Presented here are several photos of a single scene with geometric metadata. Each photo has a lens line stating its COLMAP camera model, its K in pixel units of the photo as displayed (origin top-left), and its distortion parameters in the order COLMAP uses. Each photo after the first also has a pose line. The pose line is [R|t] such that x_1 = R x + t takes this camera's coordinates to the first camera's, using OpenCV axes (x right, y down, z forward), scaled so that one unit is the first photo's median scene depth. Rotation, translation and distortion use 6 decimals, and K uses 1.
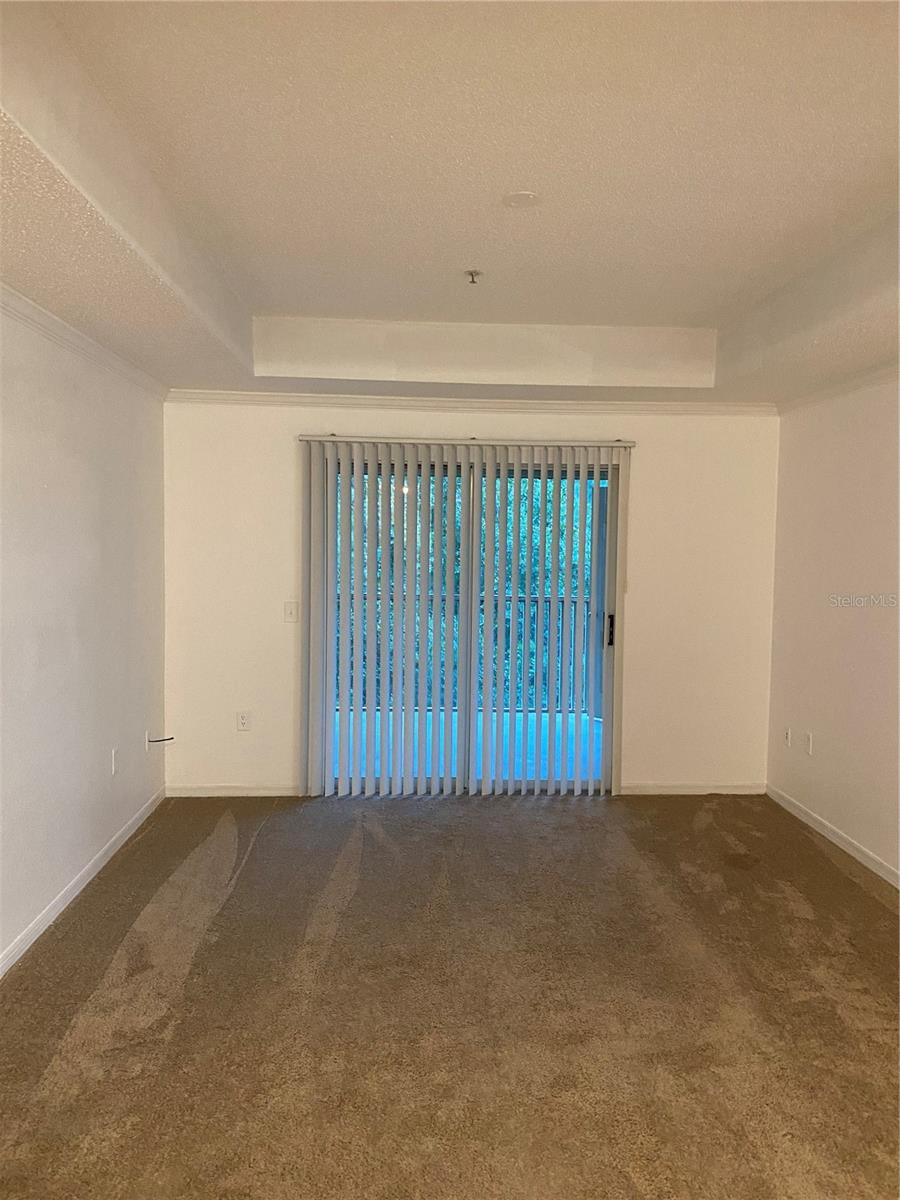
lens RADIAL K [[927.1, 0, 450.0], [0, 927.1, 600.0], [0, 0, 1]] dist [0.003008, 0.005419]
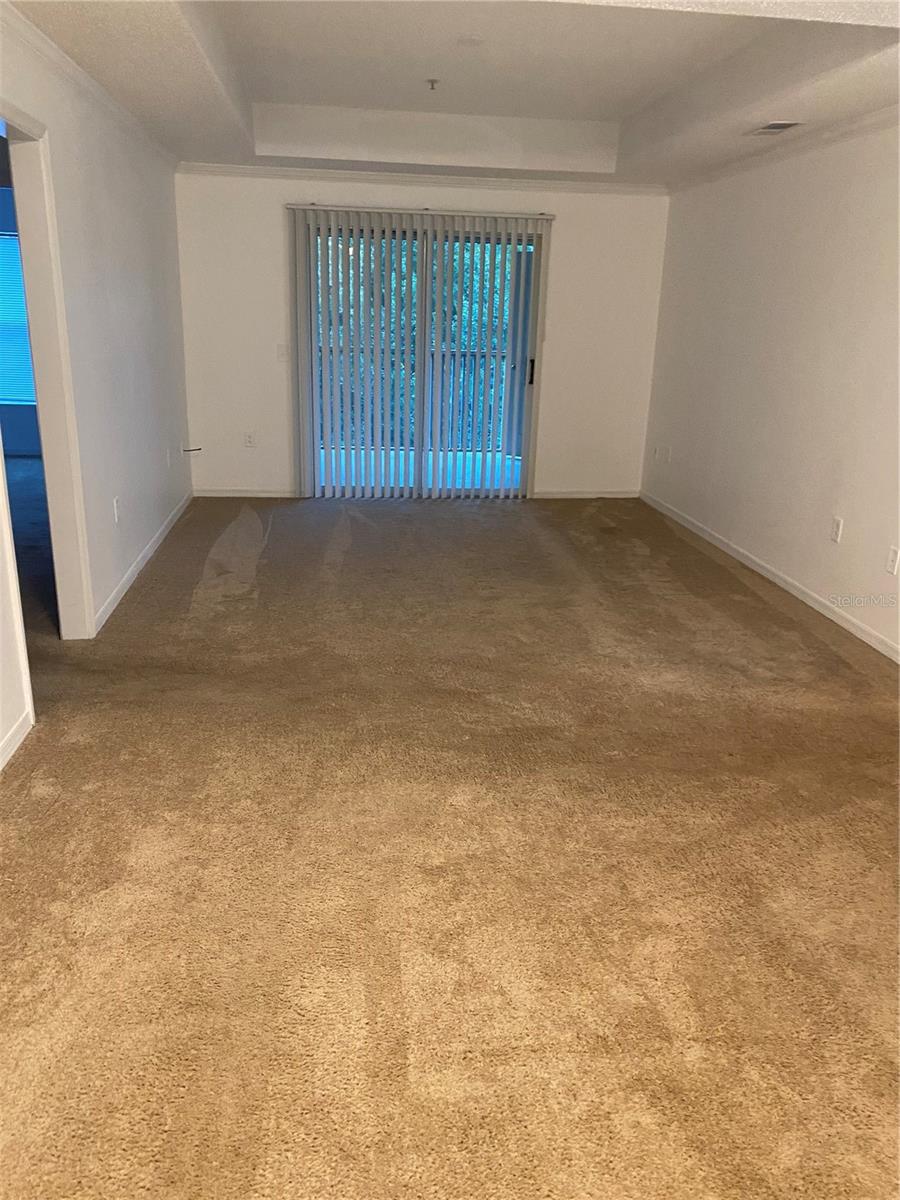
lens RADIAL K [[914.1, 0, 444.6], [0, 914.1, 617.3], [0, 0, 1]] dist [0.194592, -0.488425]
pose [[0.997831, -0.005452, 0.065603, -0.038893], [-0.011326, 0.967483, 0.252682, 0.042995], [-0.064848, -0.252877, 0.965323, -0.369453]]
